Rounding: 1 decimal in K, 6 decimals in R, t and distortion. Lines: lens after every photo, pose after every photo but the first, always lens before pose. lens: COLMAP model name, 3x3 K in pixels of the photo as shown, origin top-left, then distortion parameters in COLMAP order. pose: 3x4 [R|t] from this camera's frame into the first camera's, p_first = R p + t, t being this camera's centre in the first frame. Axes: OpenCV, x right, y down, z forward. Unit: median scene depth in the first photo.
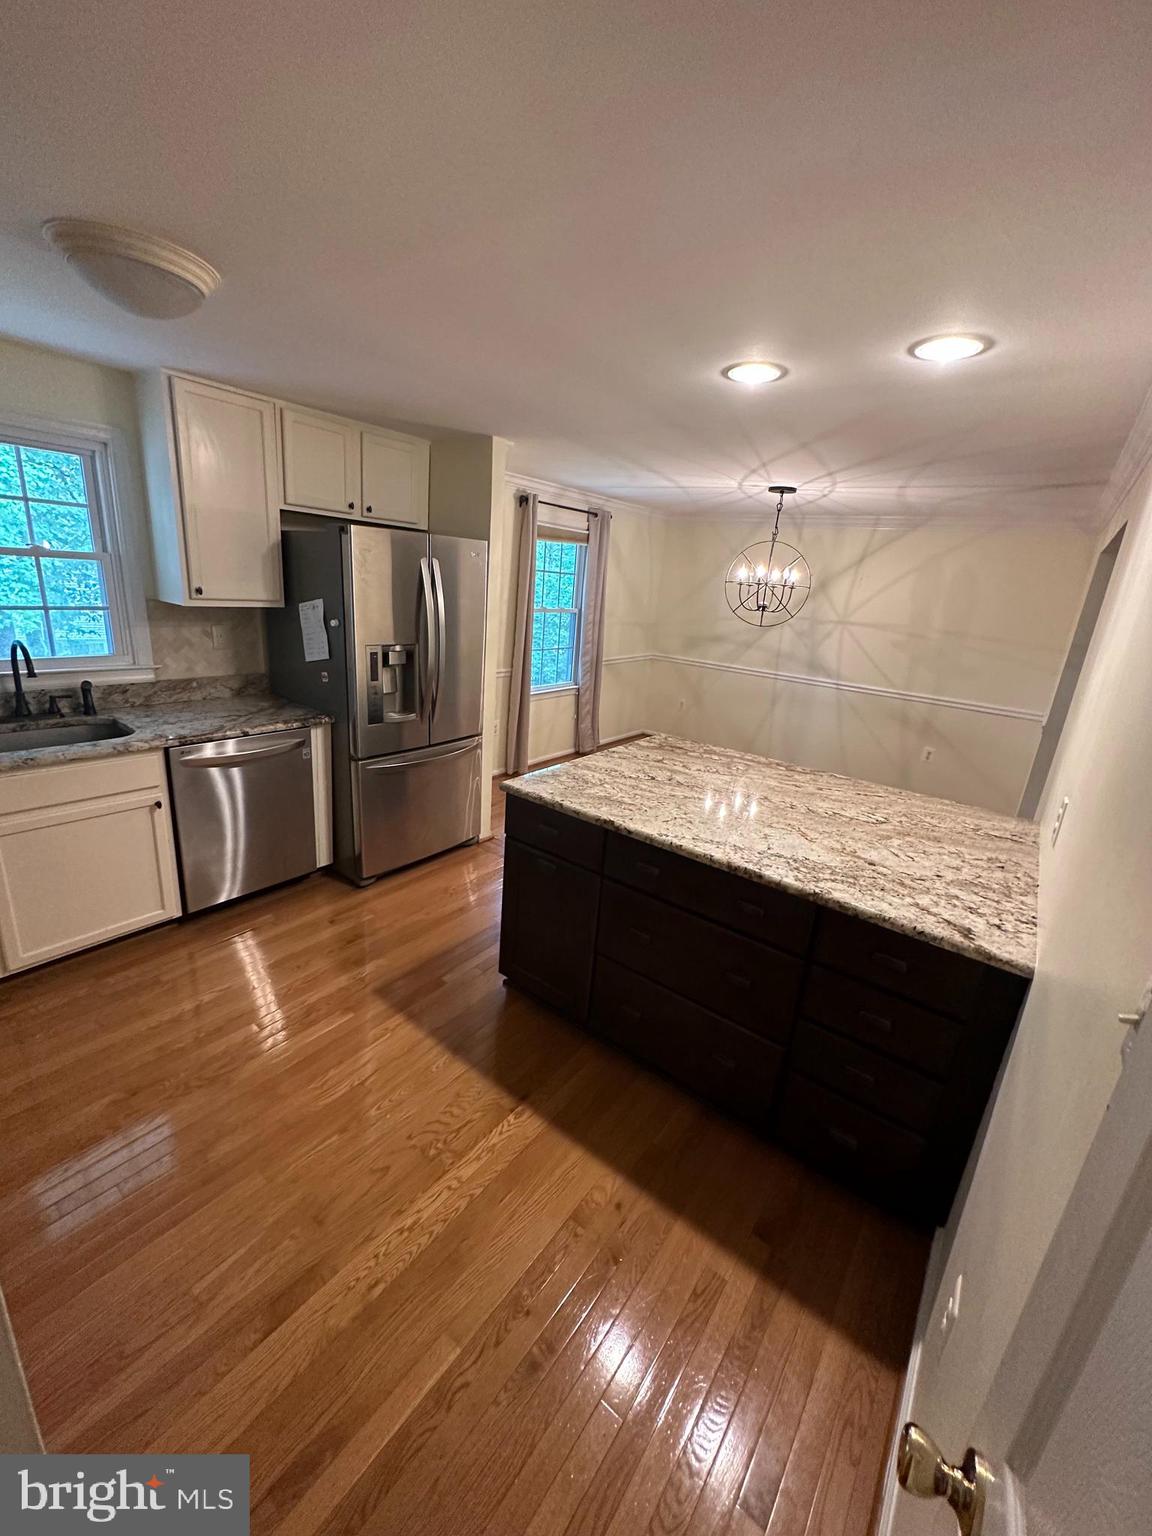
lens RADIAL K [[616.4, 0, 577.1], [0, 616.4, 766.2], [0, 0, 1]] dist [-0.001128, -0.000704]
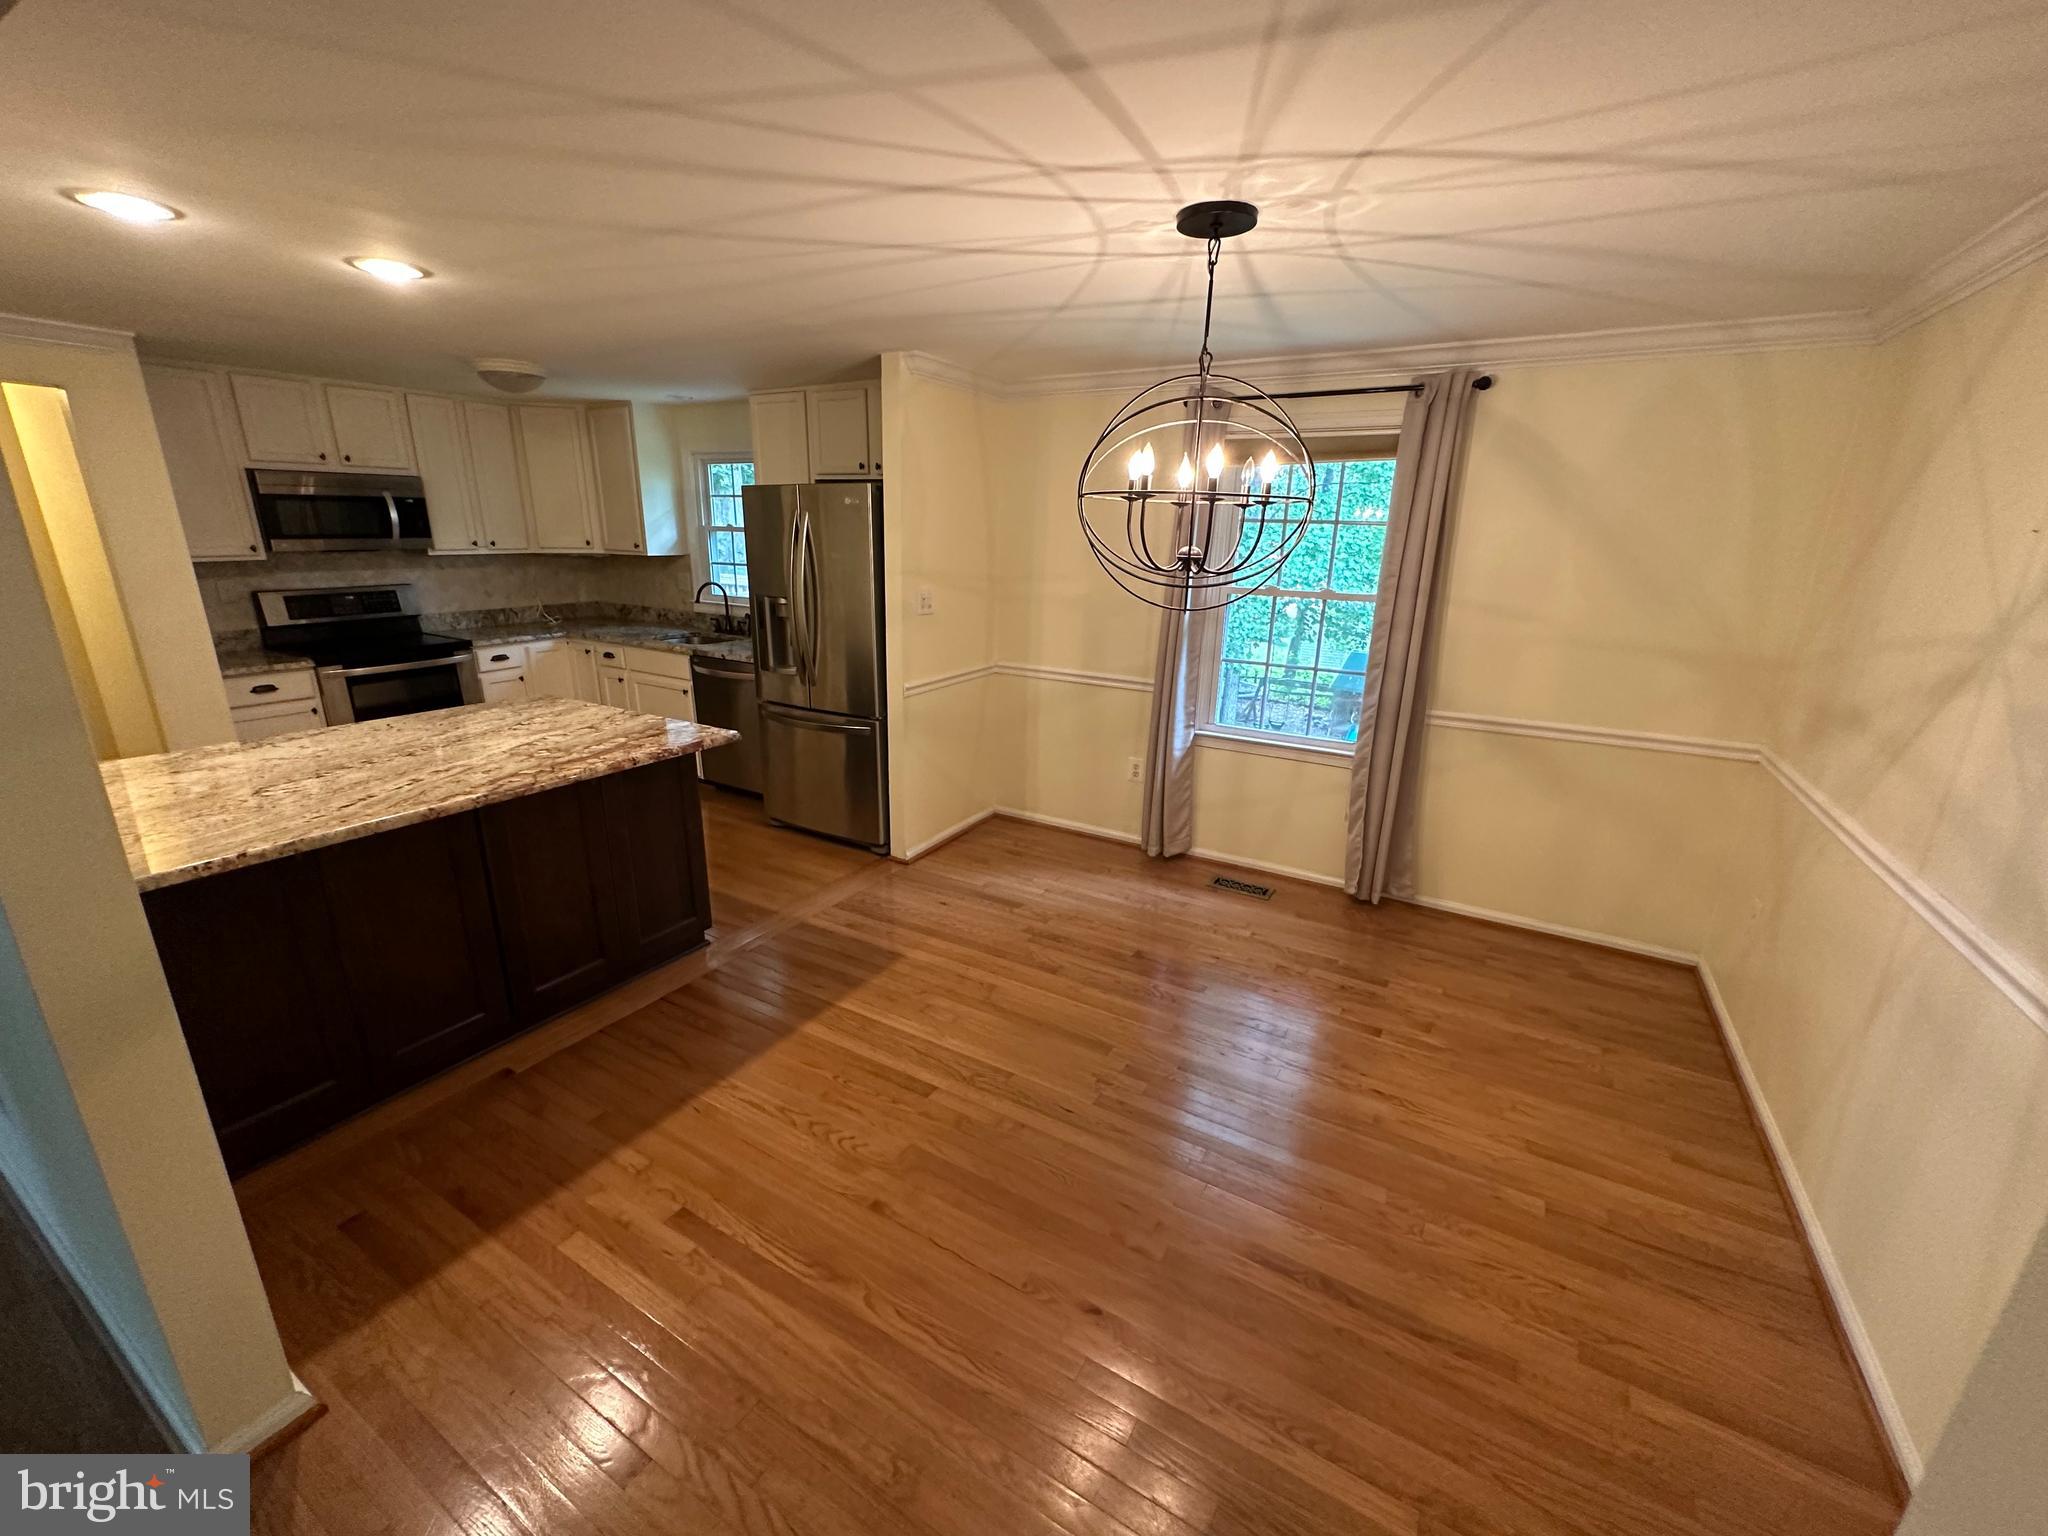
lens RADIAL K [[821.8, 0, 1027.3], [0, 821.8, 773.4], [0, 0, 1]] dist [-0.001128, -0.000704]
pose [[0.115260, 0.211296, -0.970602, 1.529478], [-0.303375, 0.937917, 0.168155, -0.373500], [0.945875, 0.275075, 0.172206, 1.664225]]
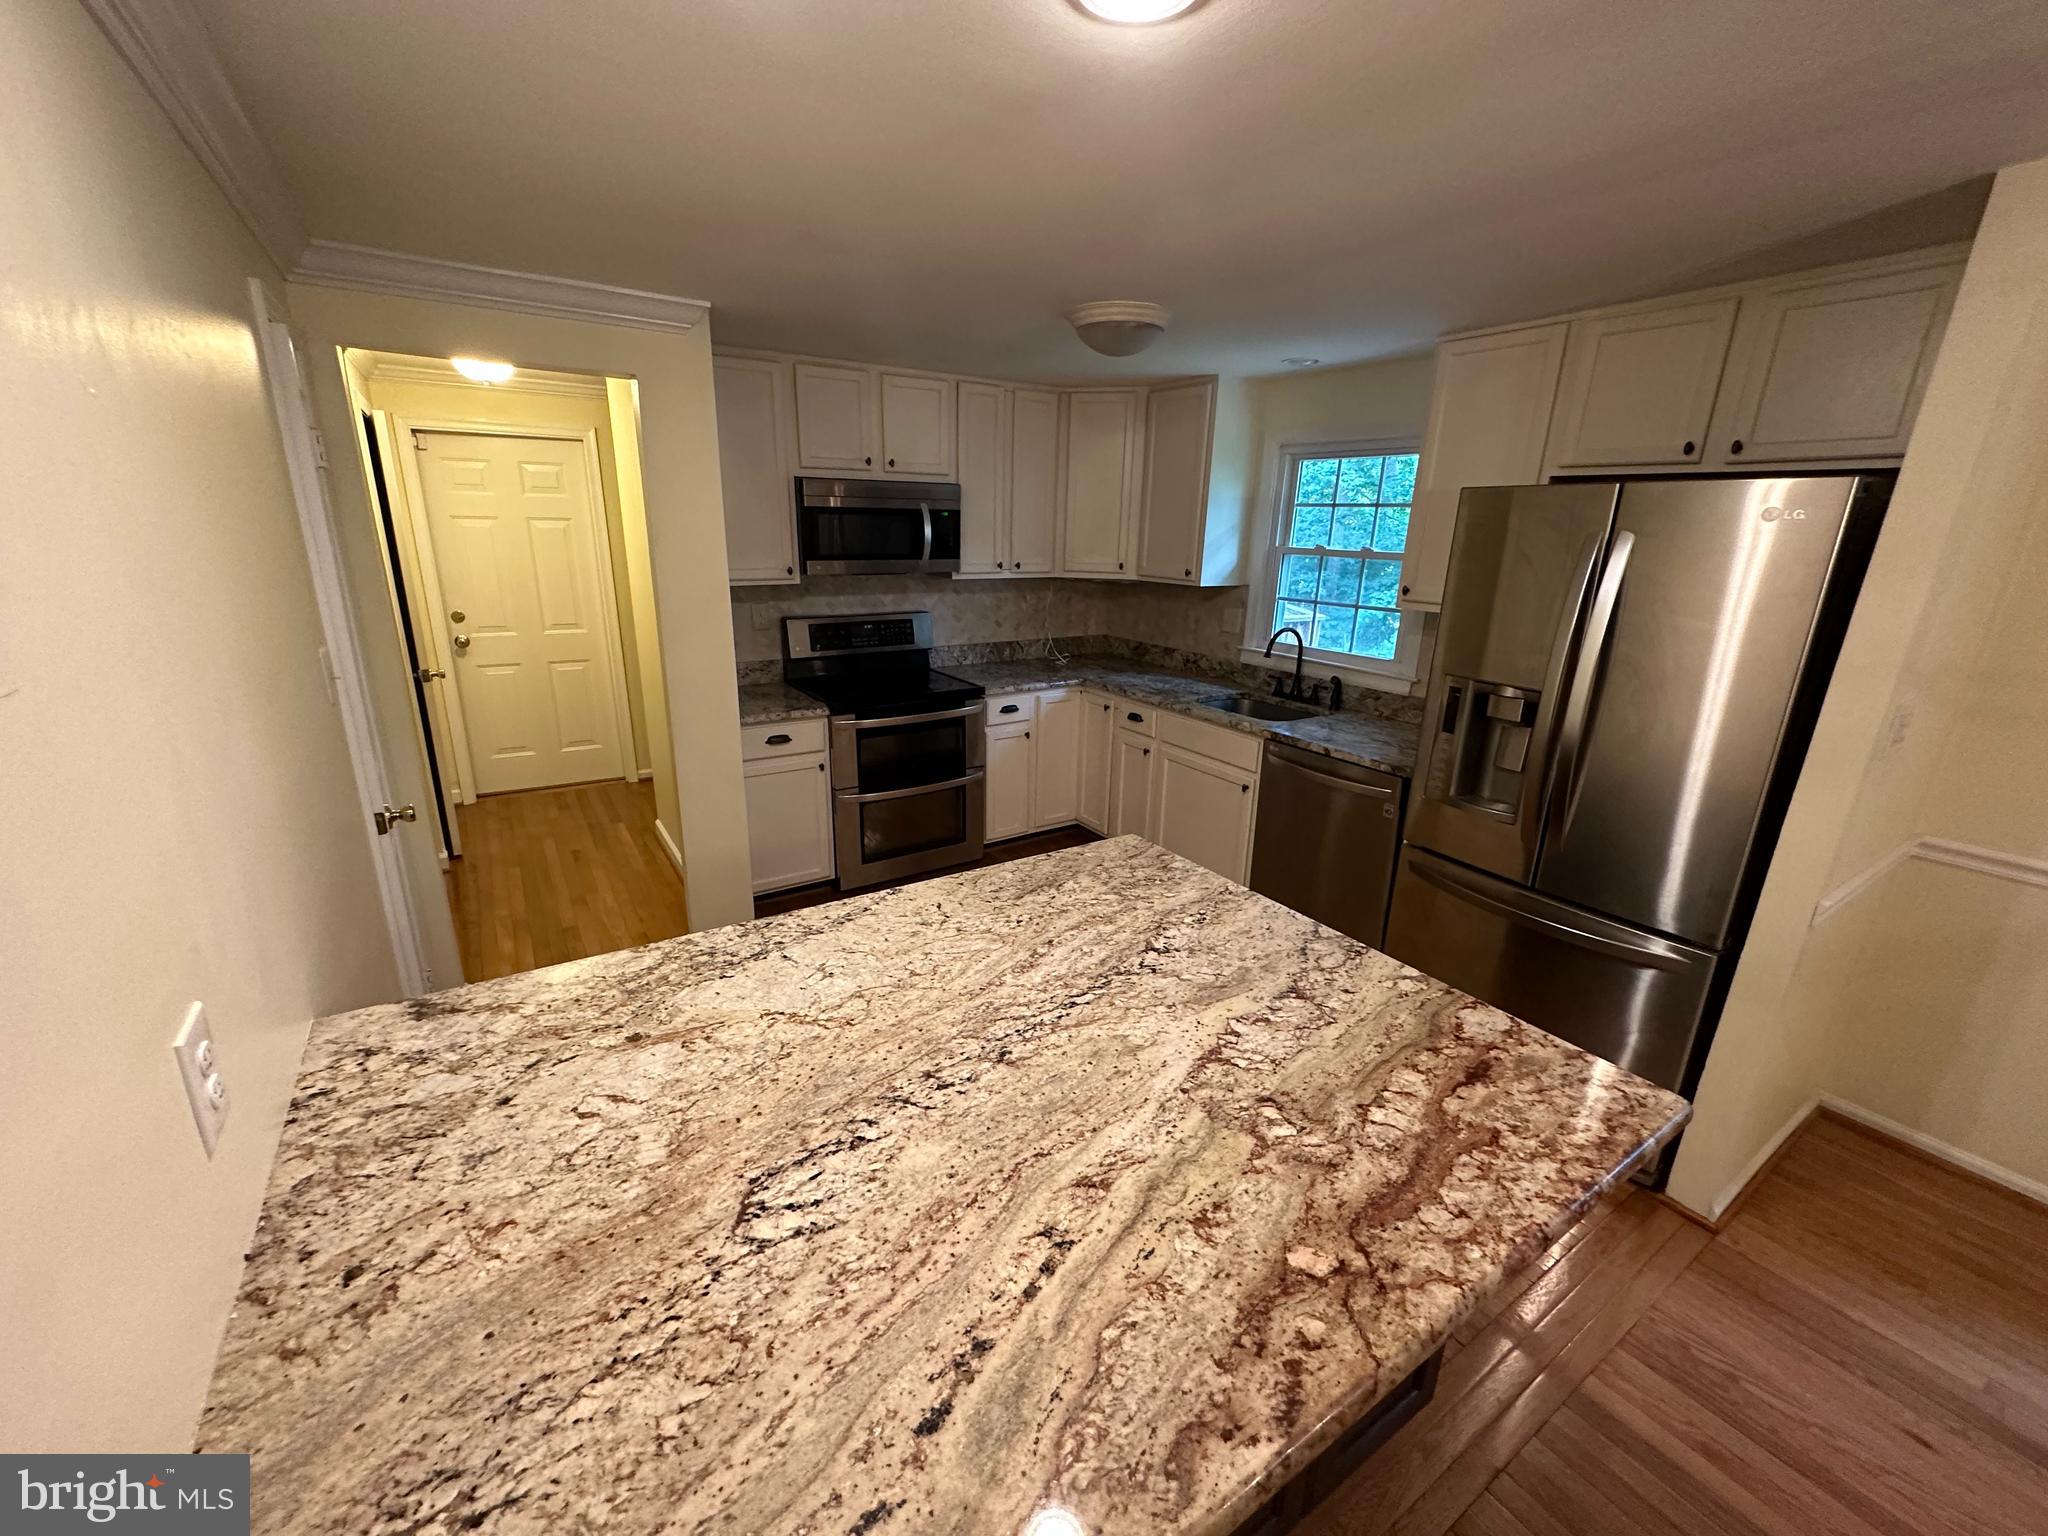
lens RADIAL K [[821.8, 0, 1022.1], [0, 821.8, 770.0], [0, 0, 1]] dist [-0.001128, -0.000704]
pose [[-0.339622, 0.185916, -0.922004, 0.777586], [-0.325775, 0.896340, 0.300740, -0.282657], [0.882342, 0.402504, -0.243850, 1.108700]]
